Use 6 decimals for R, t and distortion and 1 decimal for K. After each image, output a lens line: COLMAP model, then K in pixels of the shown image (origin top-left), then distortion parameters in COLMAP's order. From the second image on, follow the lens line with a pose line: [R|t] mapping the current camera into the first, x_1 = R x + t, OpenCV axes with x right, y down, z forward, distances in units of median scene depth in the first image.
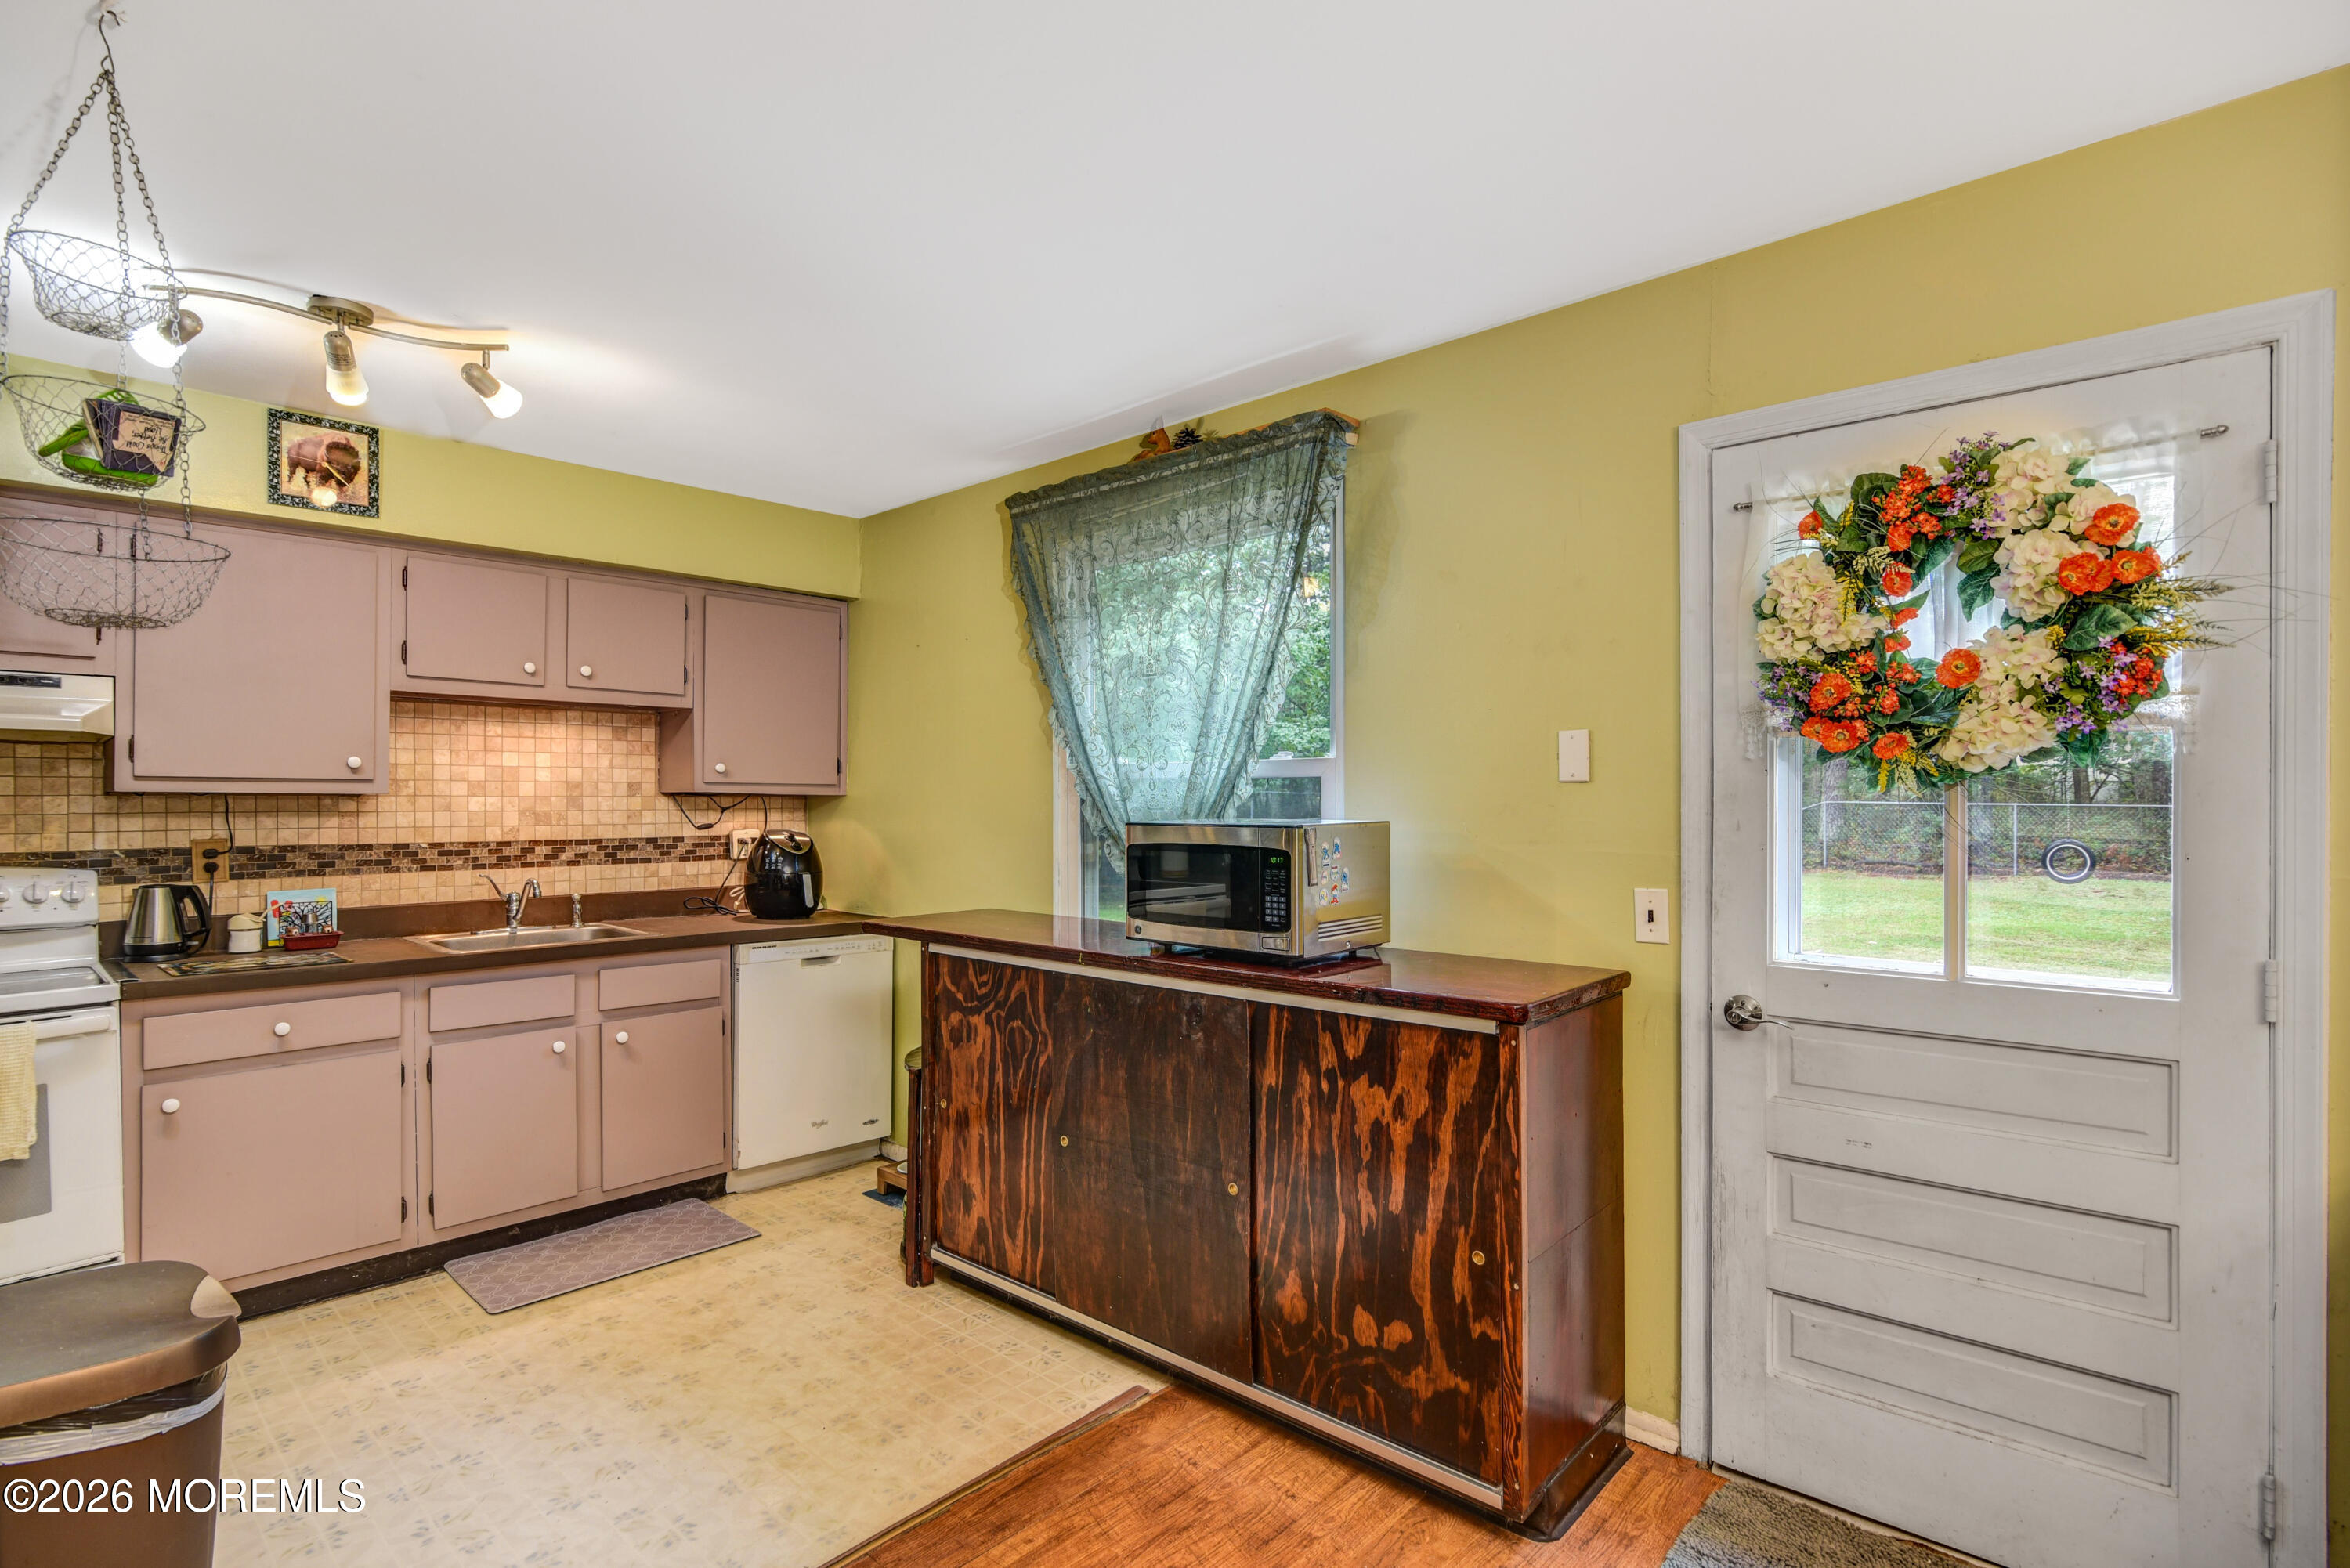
lens RADIAL K [[1138.3, 0, 1172.7], [0, 1138.3, 799.0], [0, 0, 1]] dist [-0.003242, -0.000261]
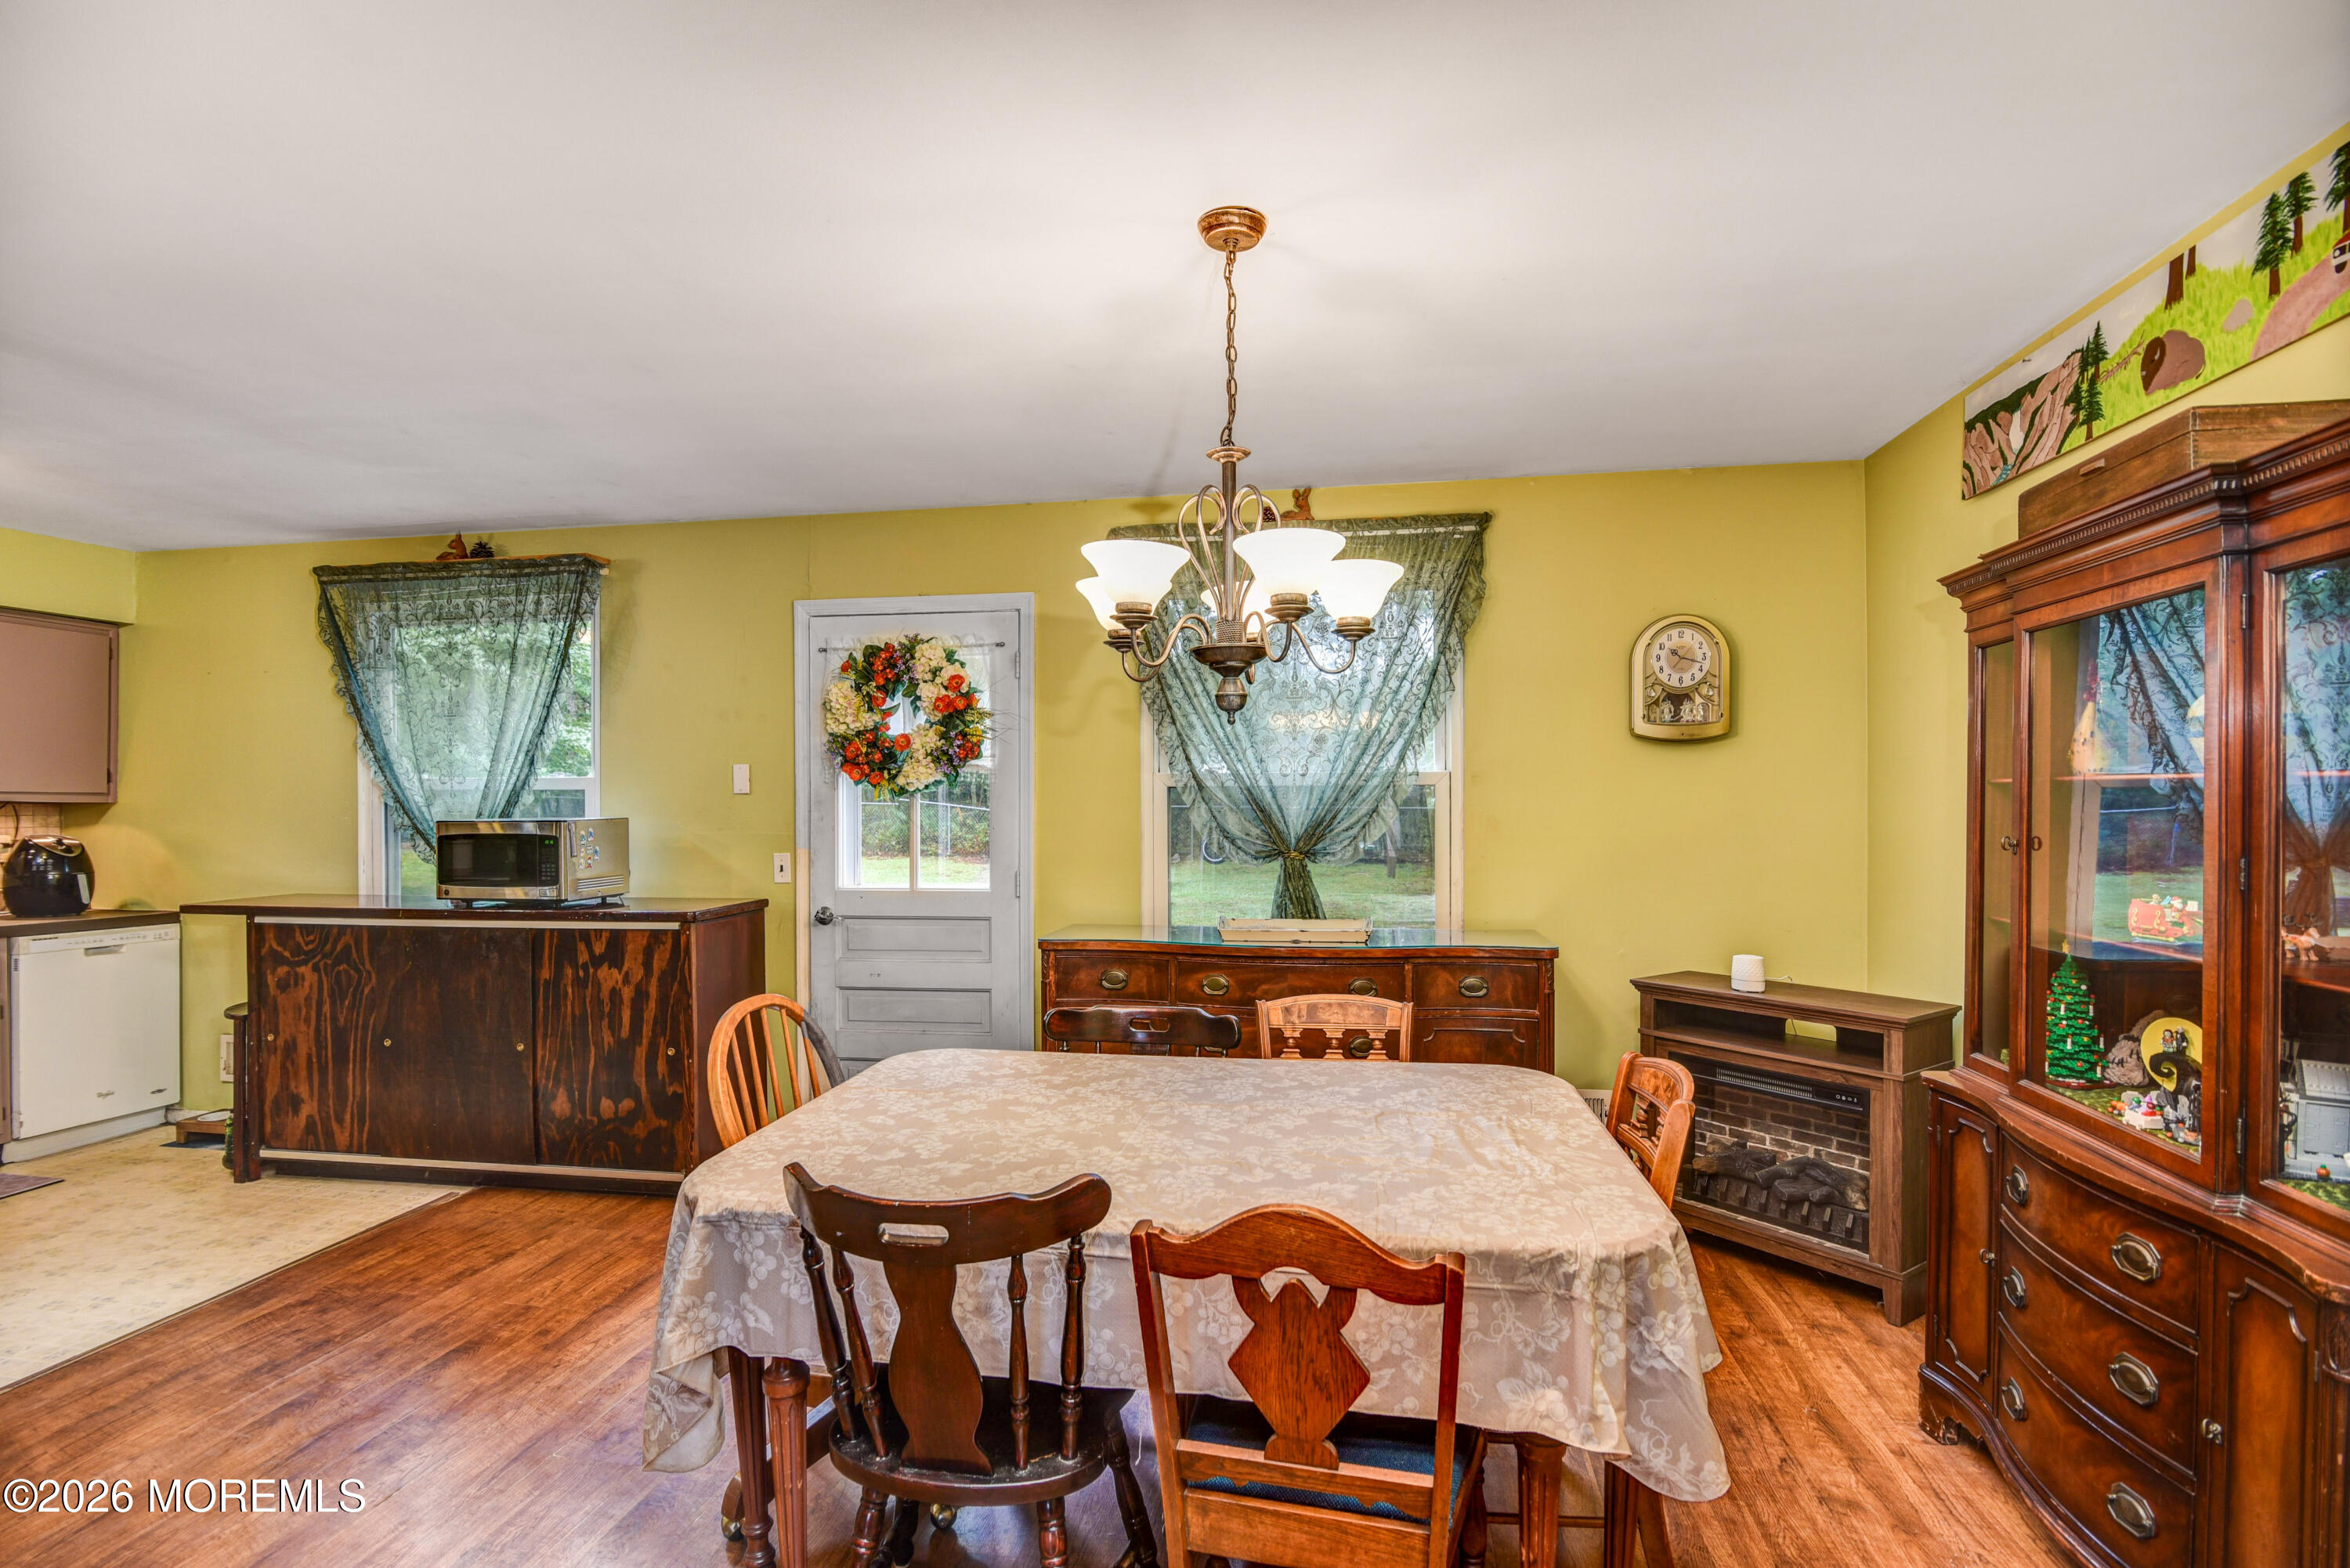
lens RADIAL K [[1147.7, 0, 1170.2], [0, 1147.7, 799.8], [0, 0, 1]] dist [-0.018357, -0.000337]
pose [[0.840476, -0.003947, 0.541834, -0.037973], [0.003902, 0.999992, 0.001233, -0.004315], [-0.541835, 0.001078, 0.840484, -0.691725]]
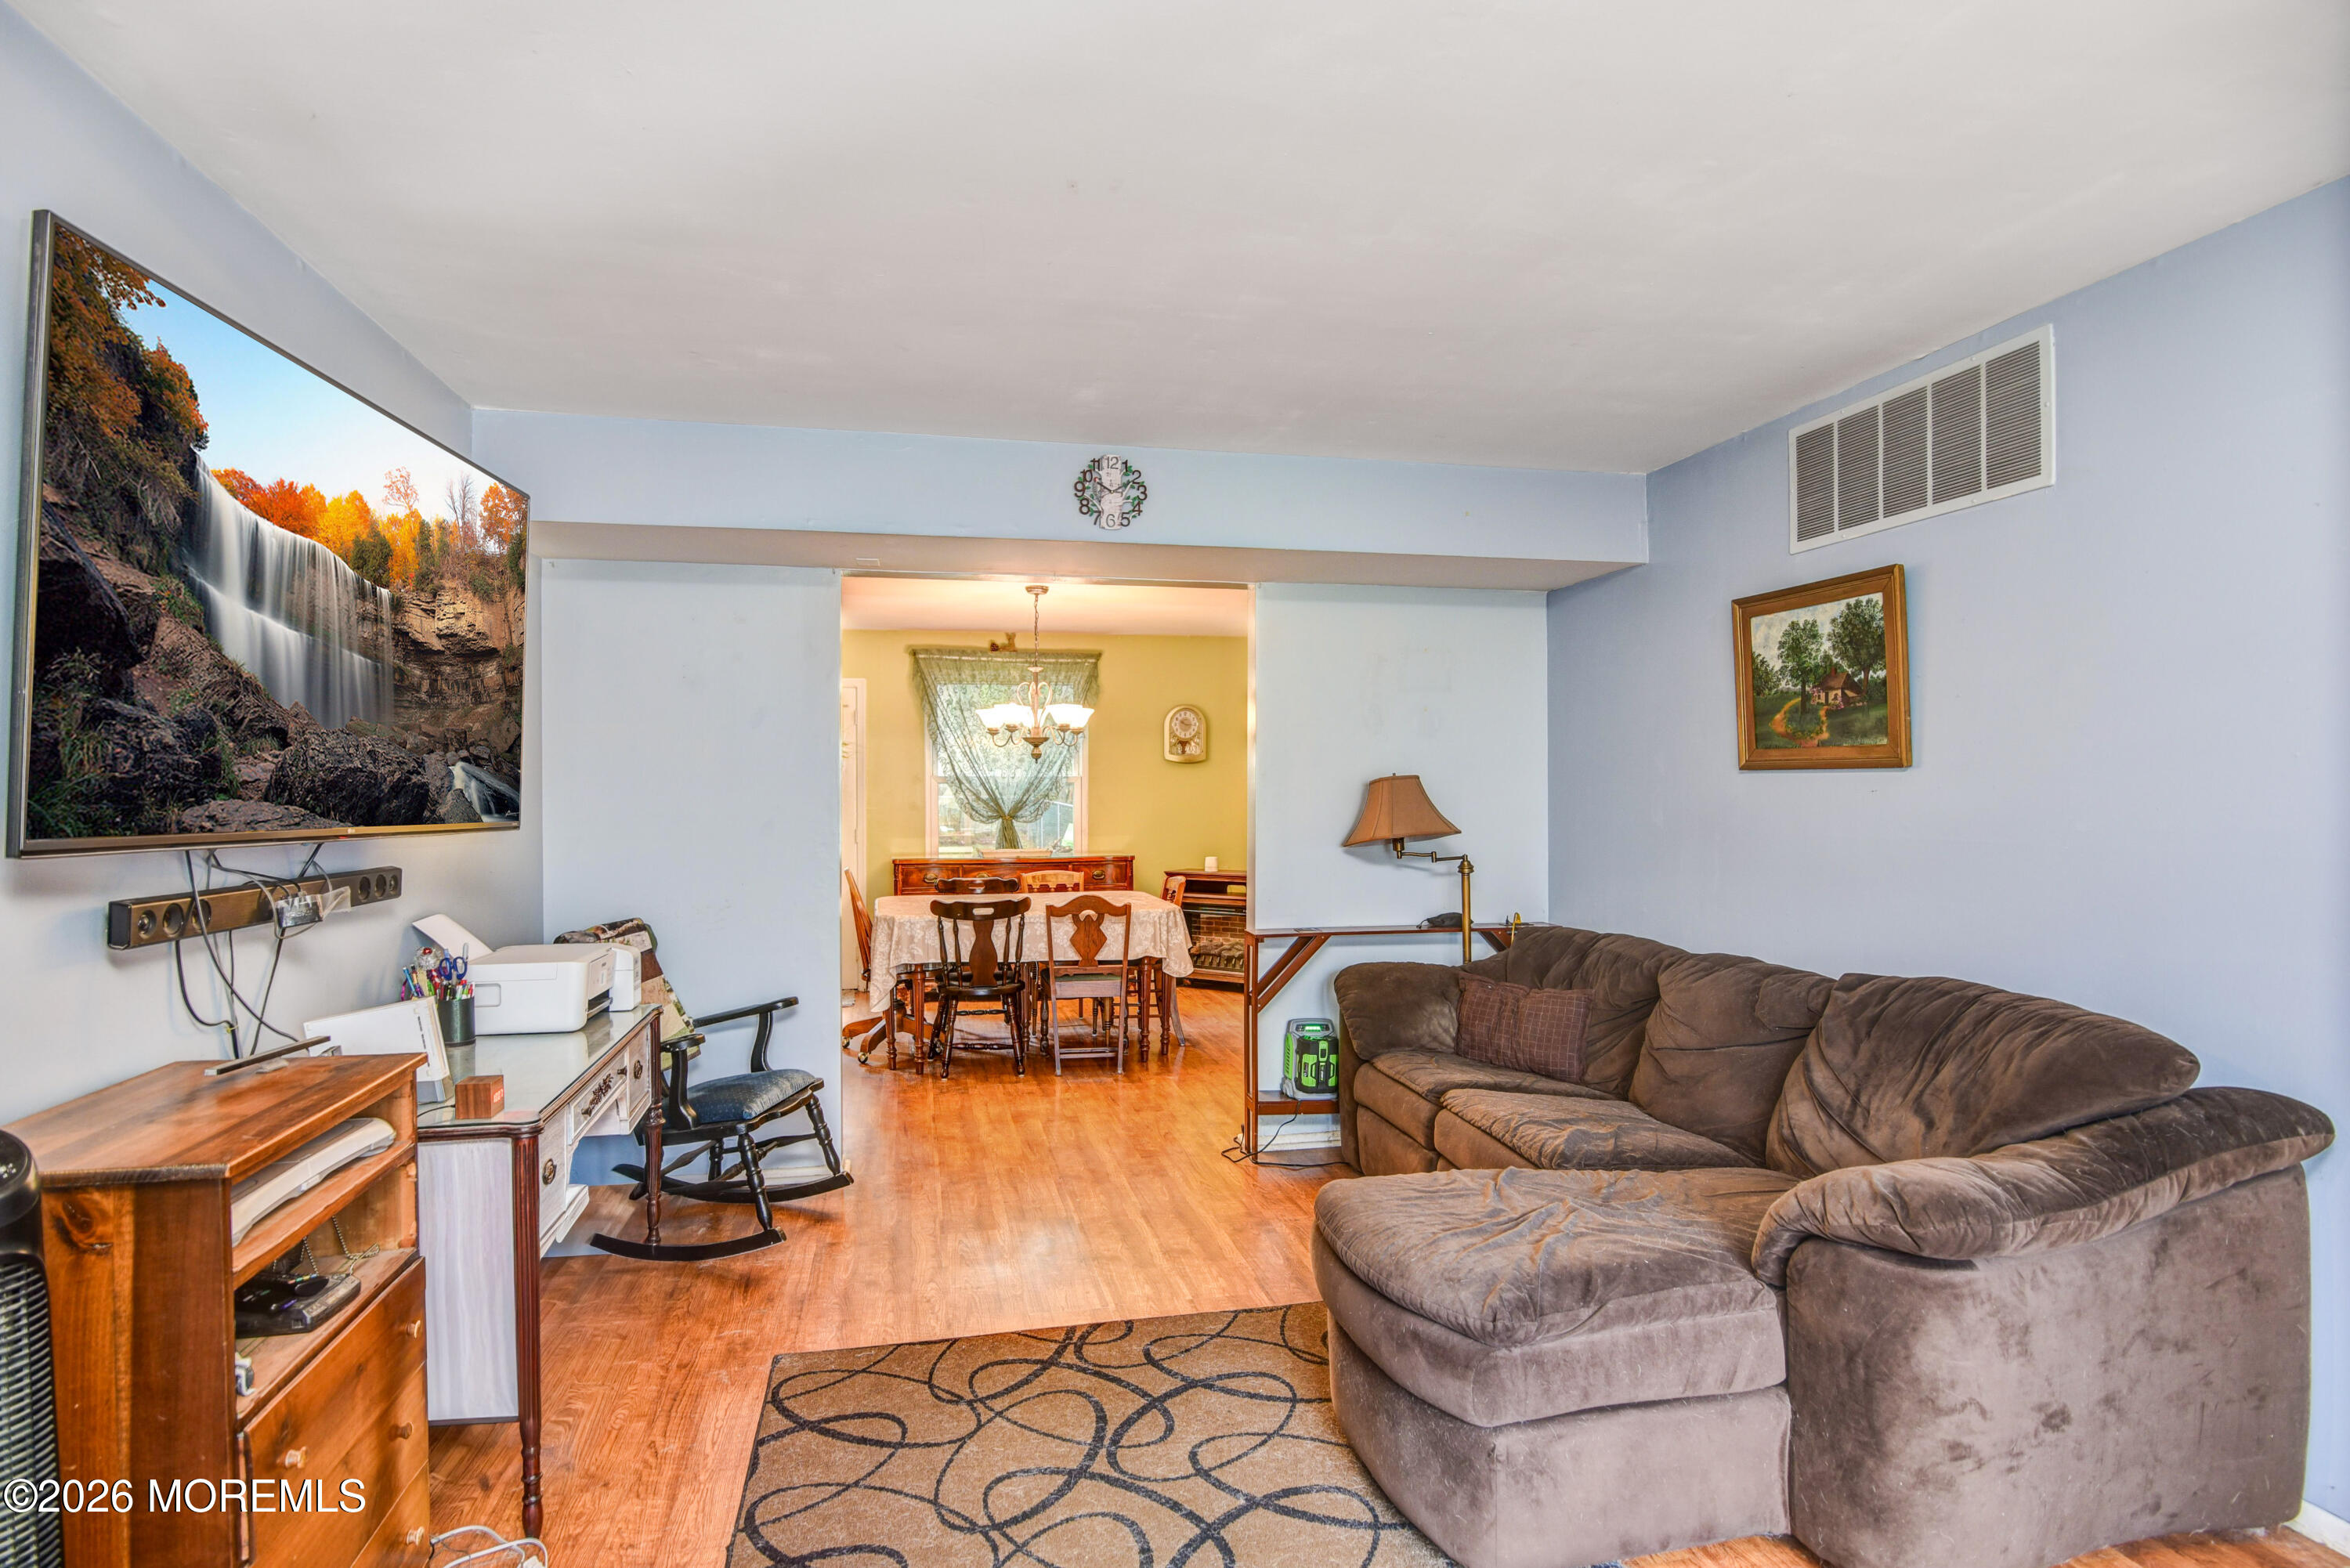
lens RADIAL K [[1147.7, 0, 1170.2], [0, 1147.7, 799.8], [0, 0, 1]] dist [-0.018357, -0.000337]
pose [[0.564846, -0.011488, 0.825117, -1.162235], [0.004648, 0.999932, 0.010740, -0.007191], [-0.825183, -0.002232, 0.564860, -1.455169]]
